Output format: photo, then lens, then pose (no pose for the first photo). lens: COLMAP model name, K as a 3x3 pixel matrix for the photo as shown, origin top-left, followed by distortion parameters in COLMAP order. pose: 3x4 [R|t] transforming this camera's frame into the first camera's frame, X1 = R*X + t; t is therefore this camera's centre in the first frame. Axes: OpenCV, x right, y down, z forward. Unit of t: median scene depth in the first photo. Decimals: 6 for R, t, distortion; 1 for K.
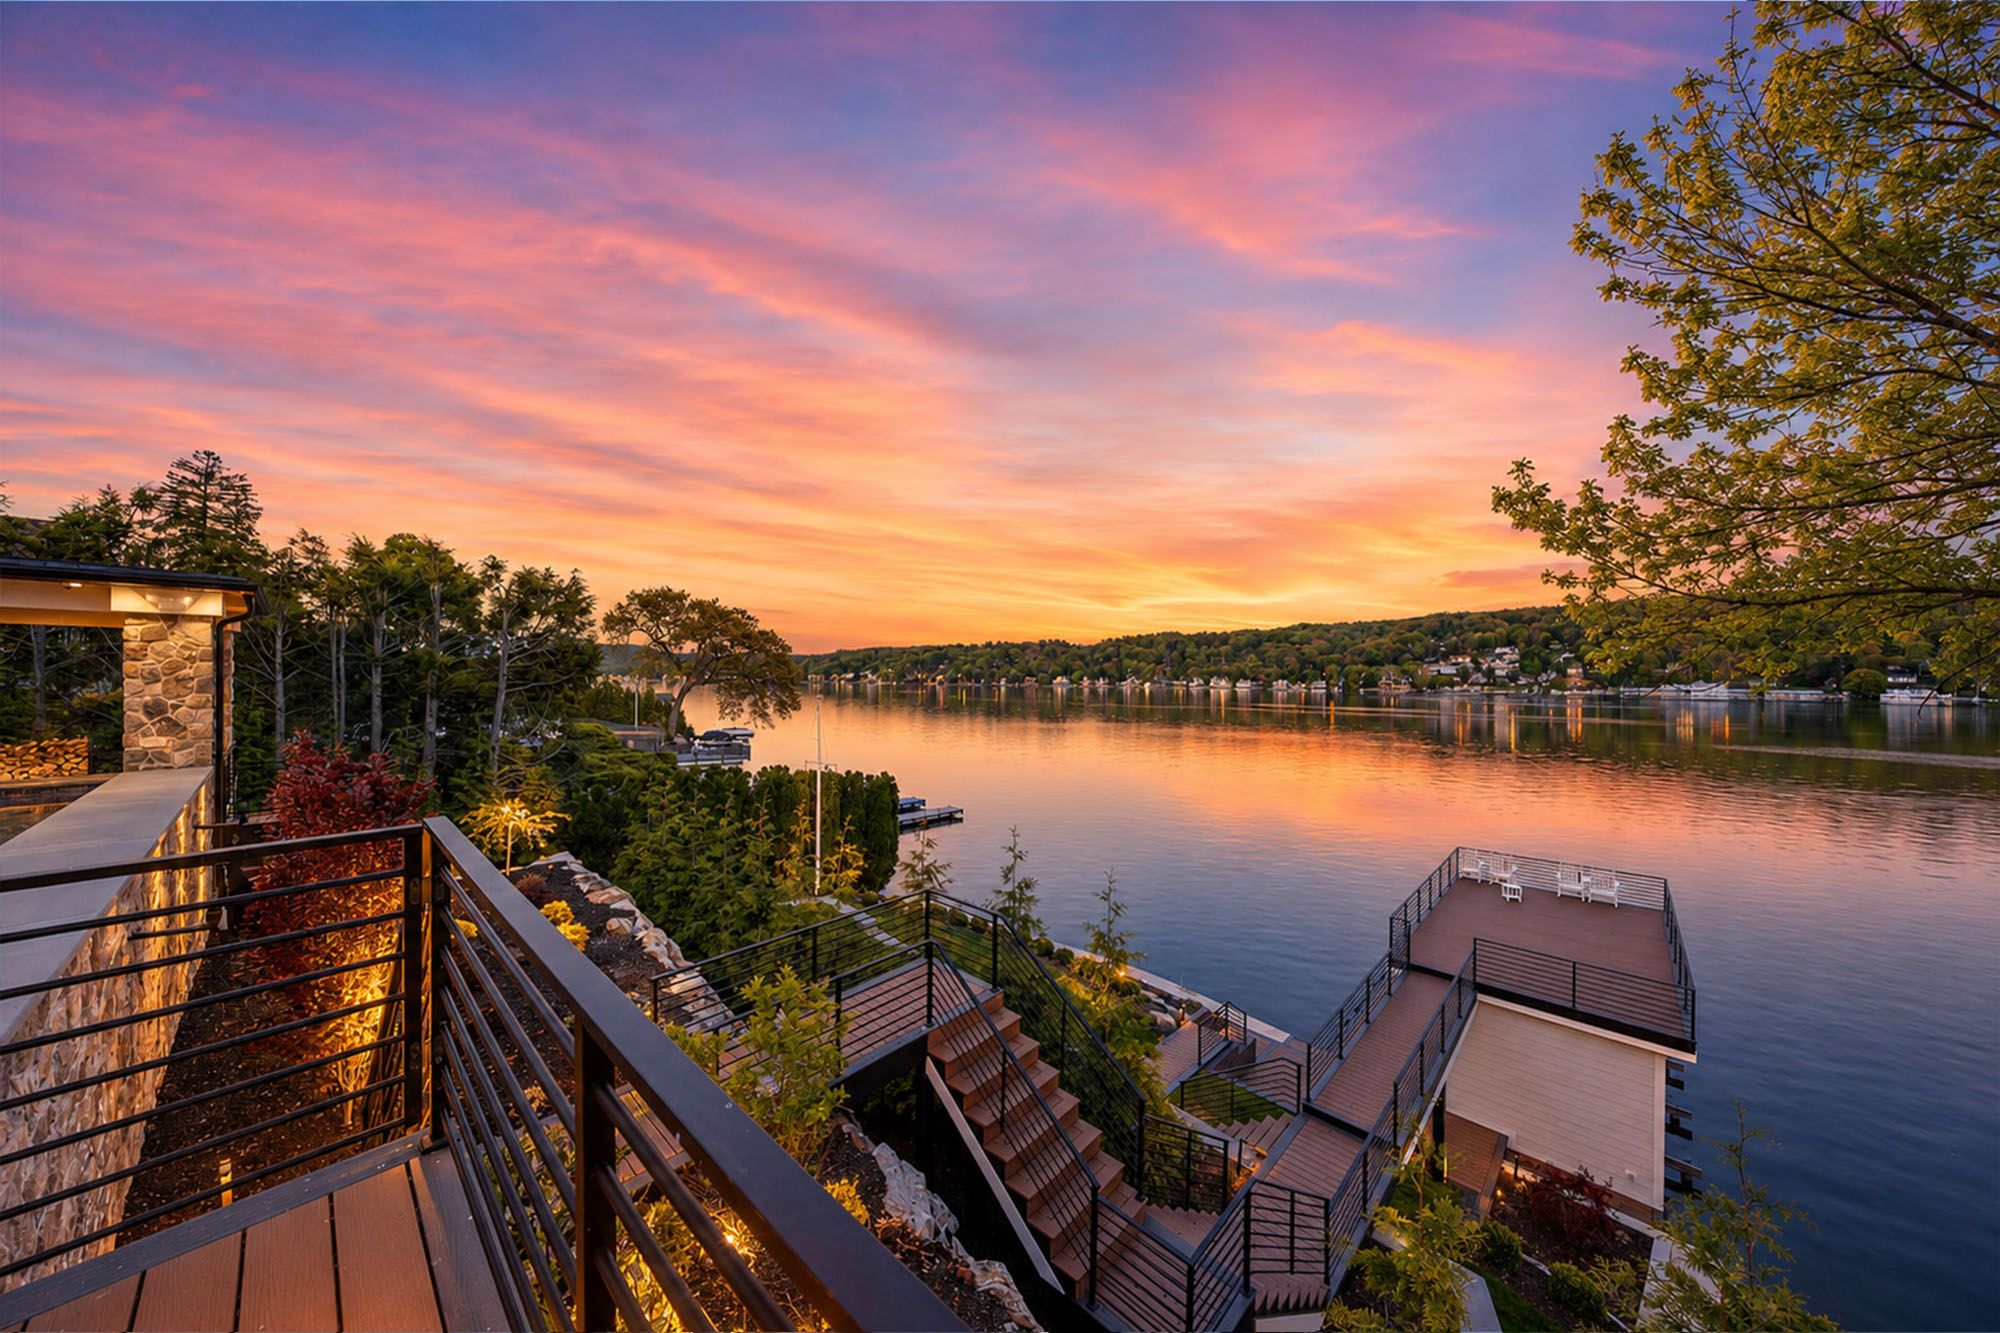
lens RADIAL K [[638.5, 0, 1000.0], [0, 638.5, 666.5], [0, 0, 1]] dist [0.011508, 0.000107]
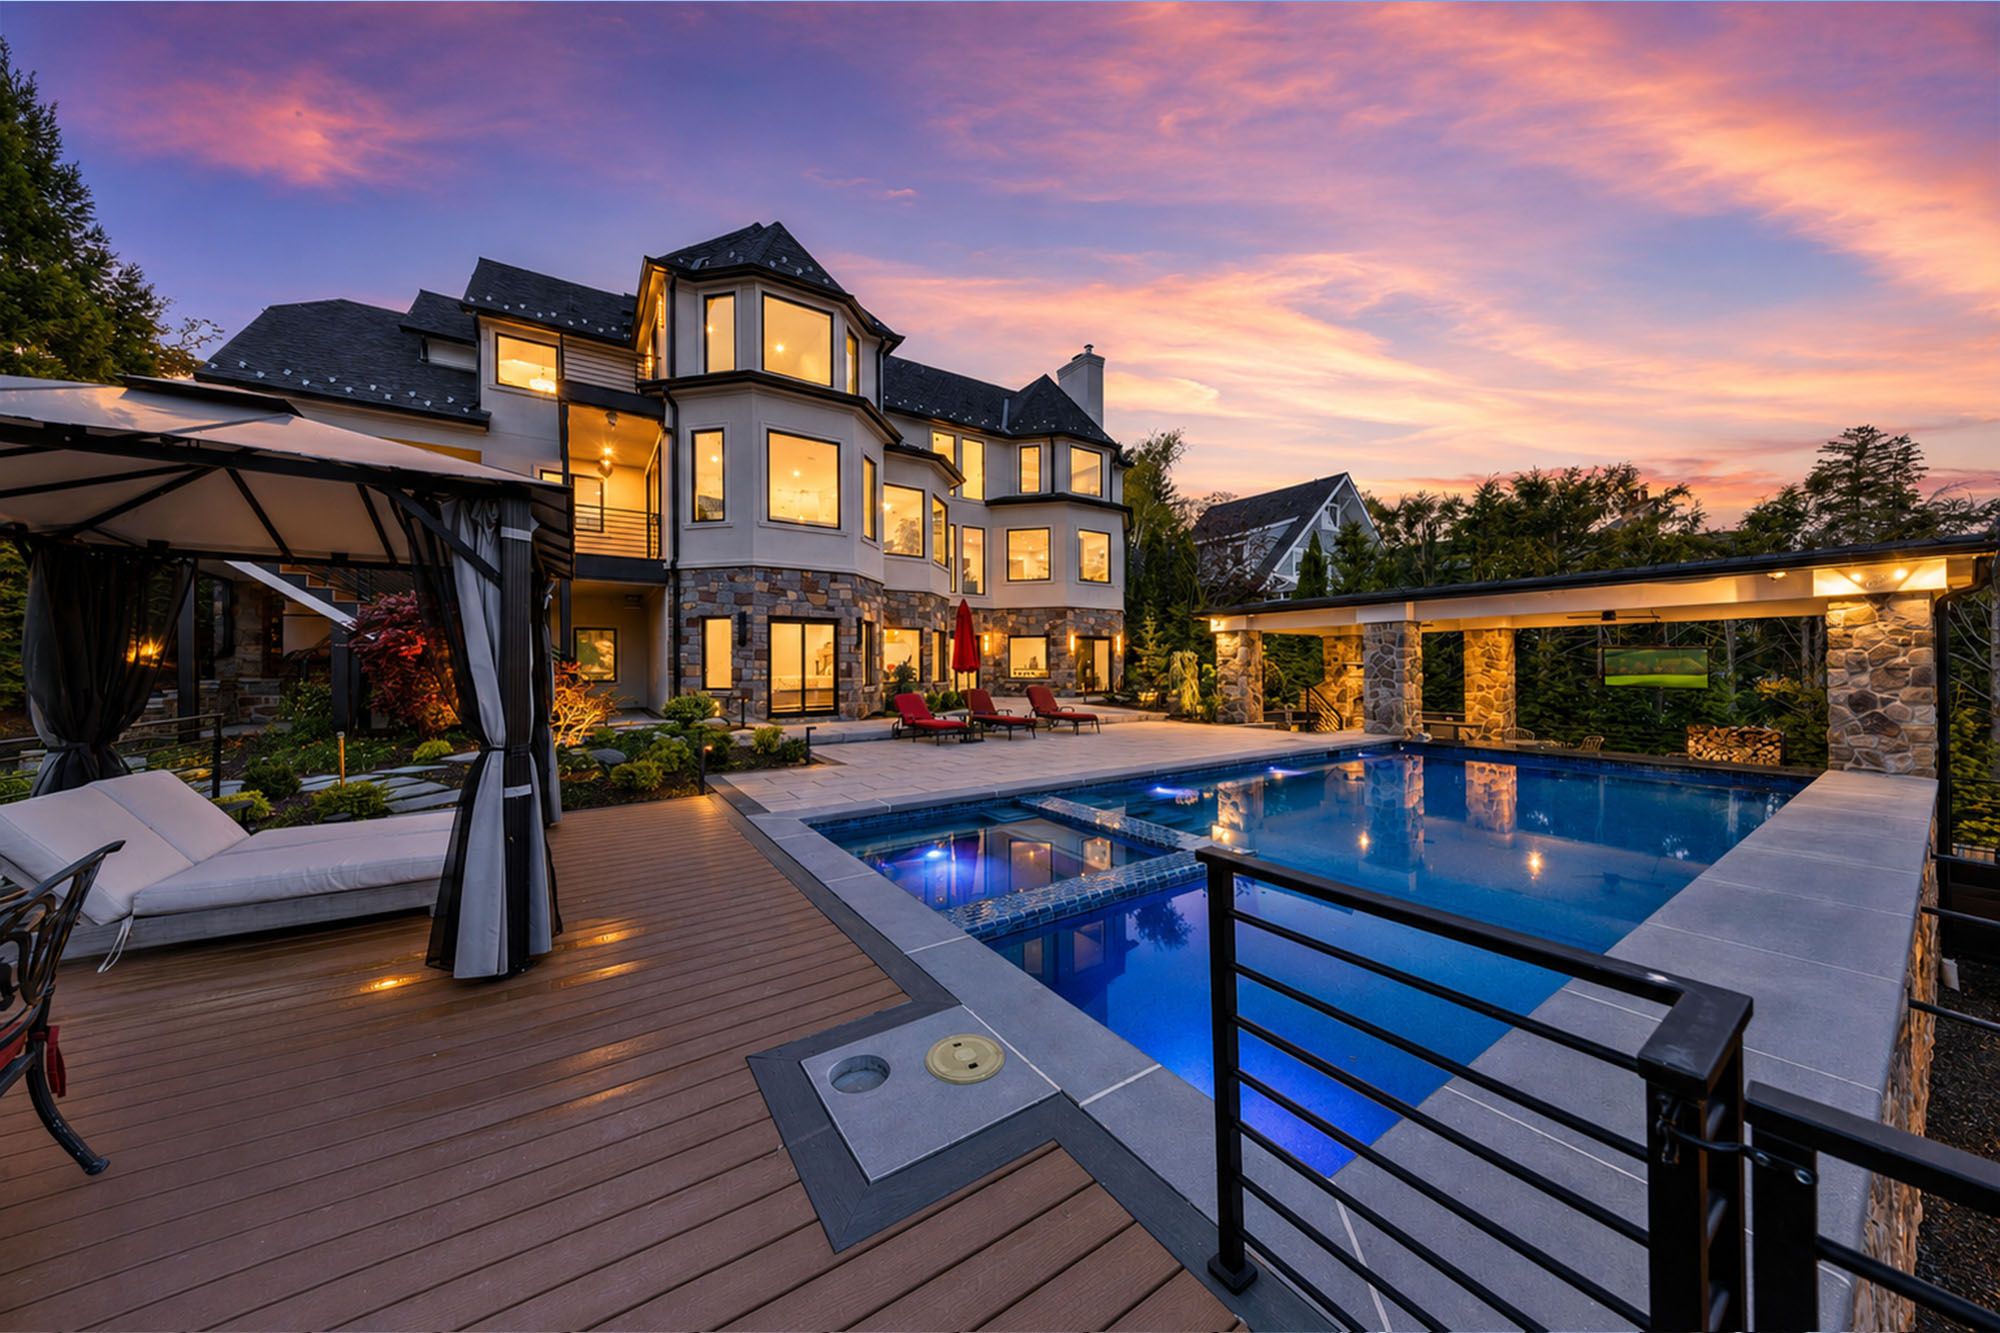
lens RADIAL K [[638.5, 0, 1000.0], [0, 638.5, 666.5], [0, 0, 1]] dist [0.011508, 0.000107]
pose [[-0.229559, 0.001234, -0.973294, -0.165309], [0.013669, 0.999905, -0.001956, 0.001949], [0.973199, -0.013753, -0.229554, 0.064356]]
